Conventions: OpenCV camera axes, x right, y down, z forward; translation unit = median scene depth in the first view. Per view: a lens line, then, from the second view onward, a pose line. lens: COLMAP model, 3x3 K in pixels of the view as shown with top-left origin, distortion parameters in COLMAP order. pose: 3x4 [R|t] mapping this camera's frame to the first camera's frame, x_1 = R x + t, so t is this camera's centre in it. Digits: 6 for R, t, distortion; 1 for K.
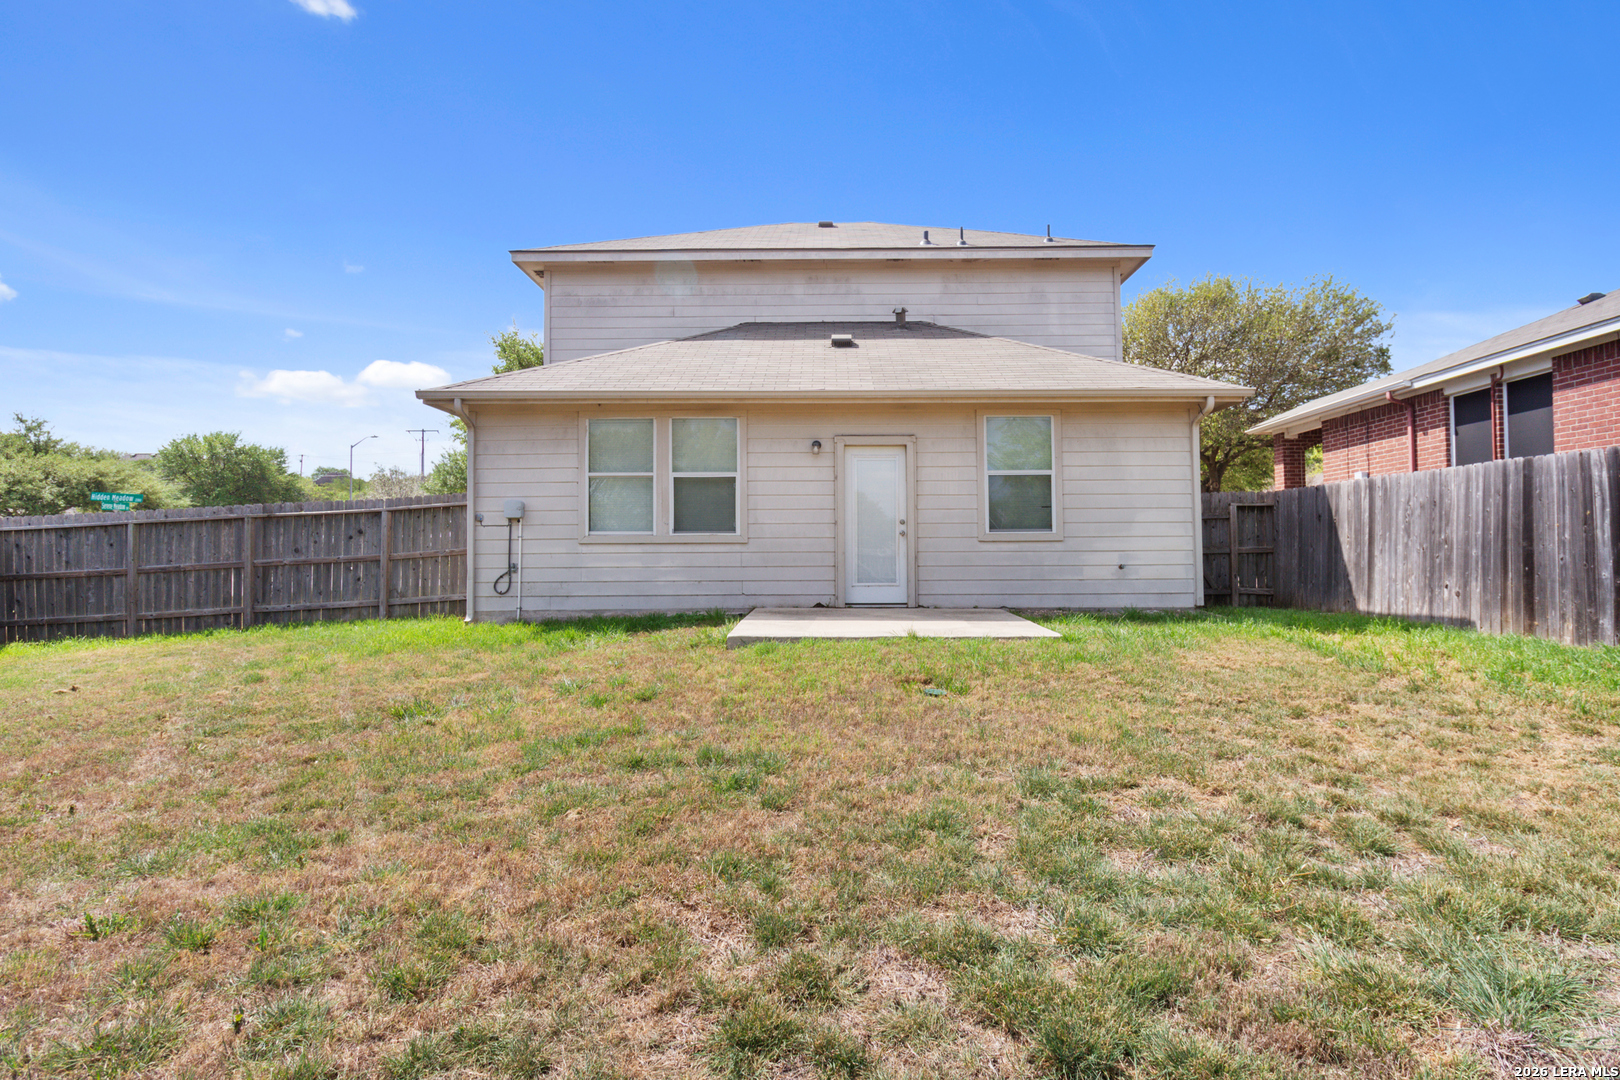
lens RADIAL K [[844.6, 0, 811.8], [0, 844.6, 533.7], [0, 0, 1]] dist [0.012308, -0.000393]
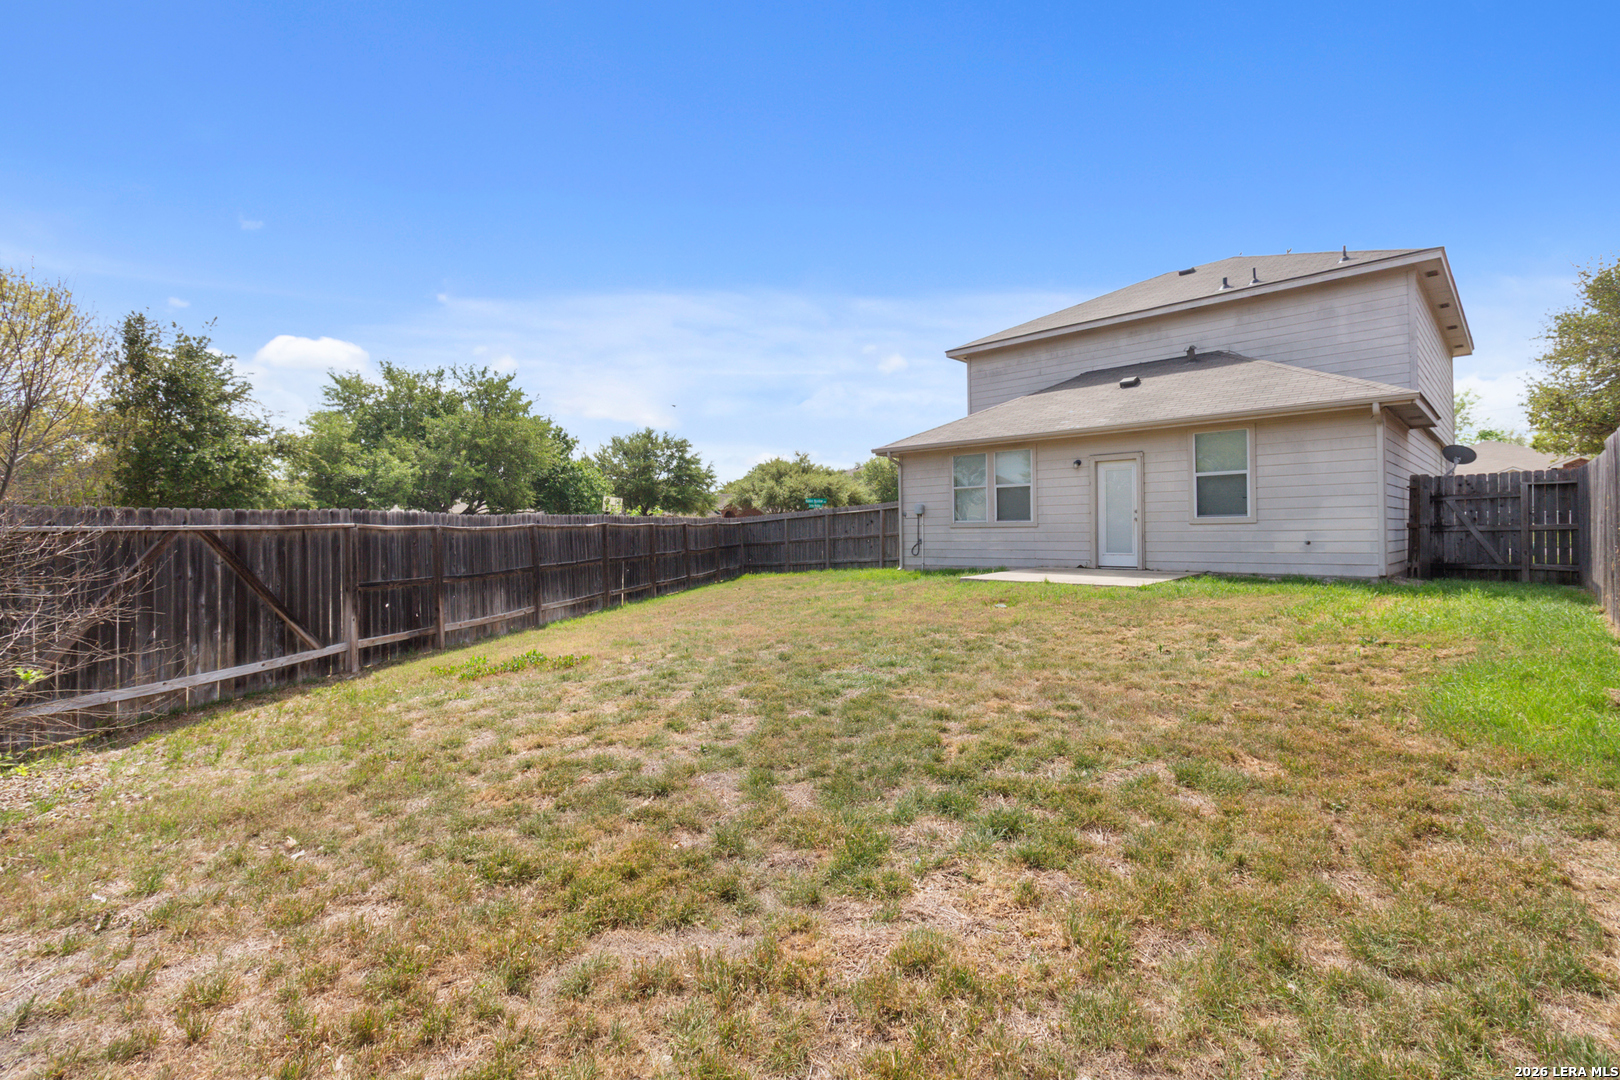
lens RADIAL K [[761.3, 0, 808.9], [0, 761.3, 534.9], [0, 0, 1]] dist [0.010133, -0.001930]
pose [[0.712356, -0.000511, -0.701818, 0.626037], [0.023012, 0.999479, 0.022630, -0.015896], [0.701441, -0.032271, 0.711997, -0.335484]]
